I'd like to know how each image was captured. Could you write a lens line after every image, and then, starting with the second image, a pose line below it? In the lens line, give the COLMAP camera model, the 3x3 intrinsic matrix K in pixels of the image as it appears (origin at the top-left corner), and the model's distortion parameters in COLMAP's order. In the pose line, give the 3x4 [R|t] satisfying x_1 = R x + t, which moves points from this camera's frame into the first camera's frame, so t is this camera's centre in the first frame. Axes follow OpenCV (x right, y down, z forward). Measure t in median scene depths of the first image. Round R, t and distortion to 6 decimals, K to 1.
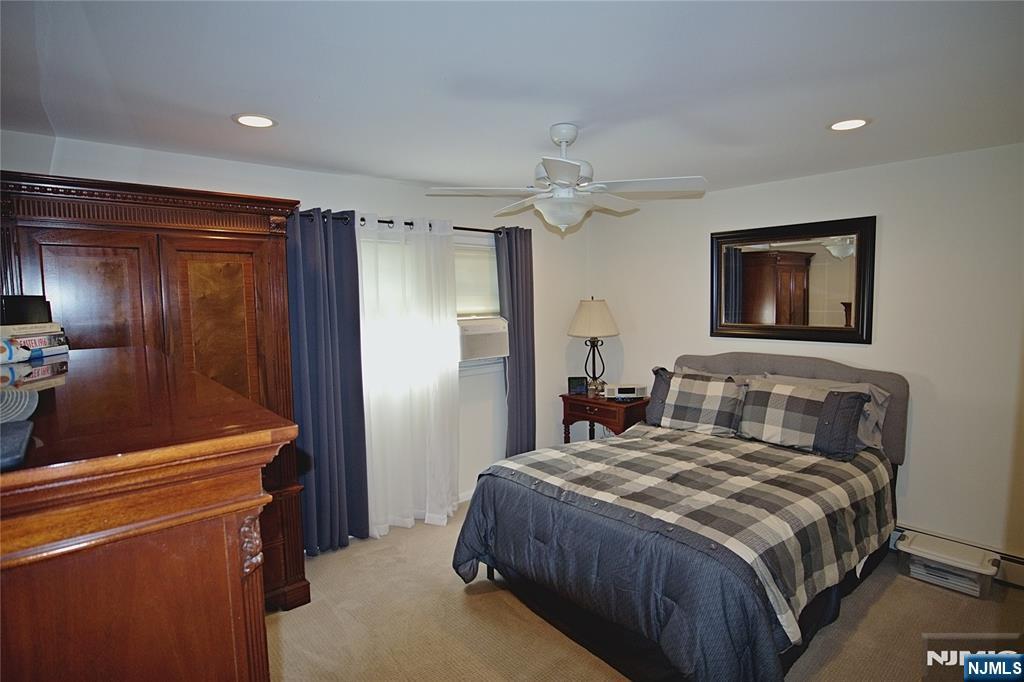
lens RADIAL K [[520.0, 0, 510.7], [0, 520.0, 340.4], [0, 0, 1]] dist [-0.026789, 0.001737]
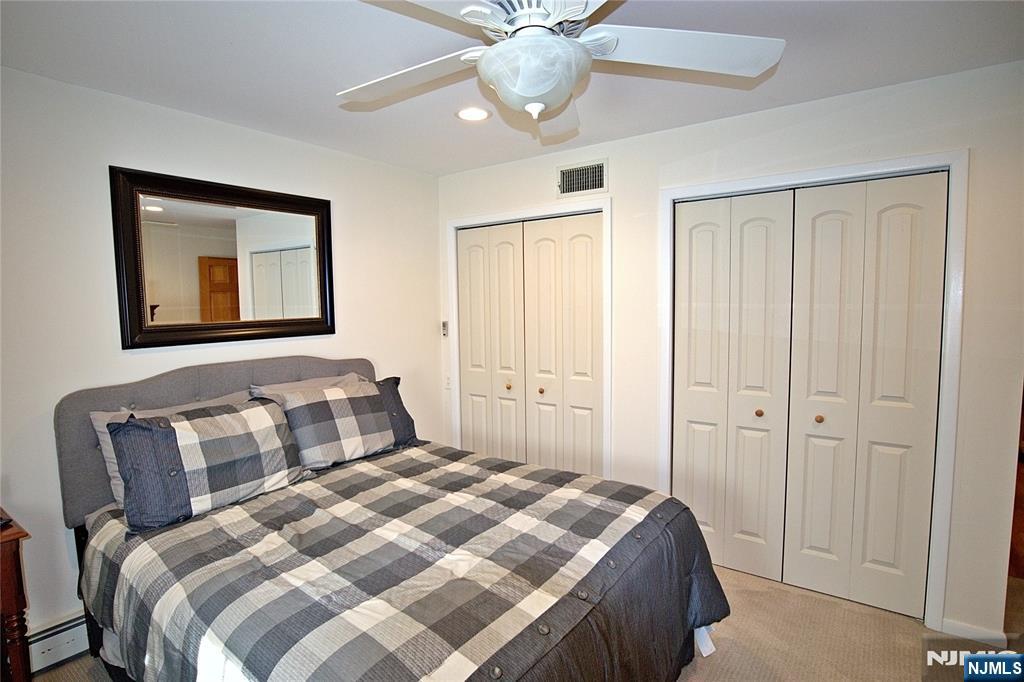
lens RADIAL K [[520.0, 0, 511.1], [0, 520.0, 338.4], [0, 0, 1]] dist [-0.026789, 0.001737]
pose [[-0.218092, -0.054595, 0.974400, -0.330850], [0.096258, 0.992362, 0.077146, -0.027964], [-0.971170, 0.110619, -0.211171, 0.920709]]
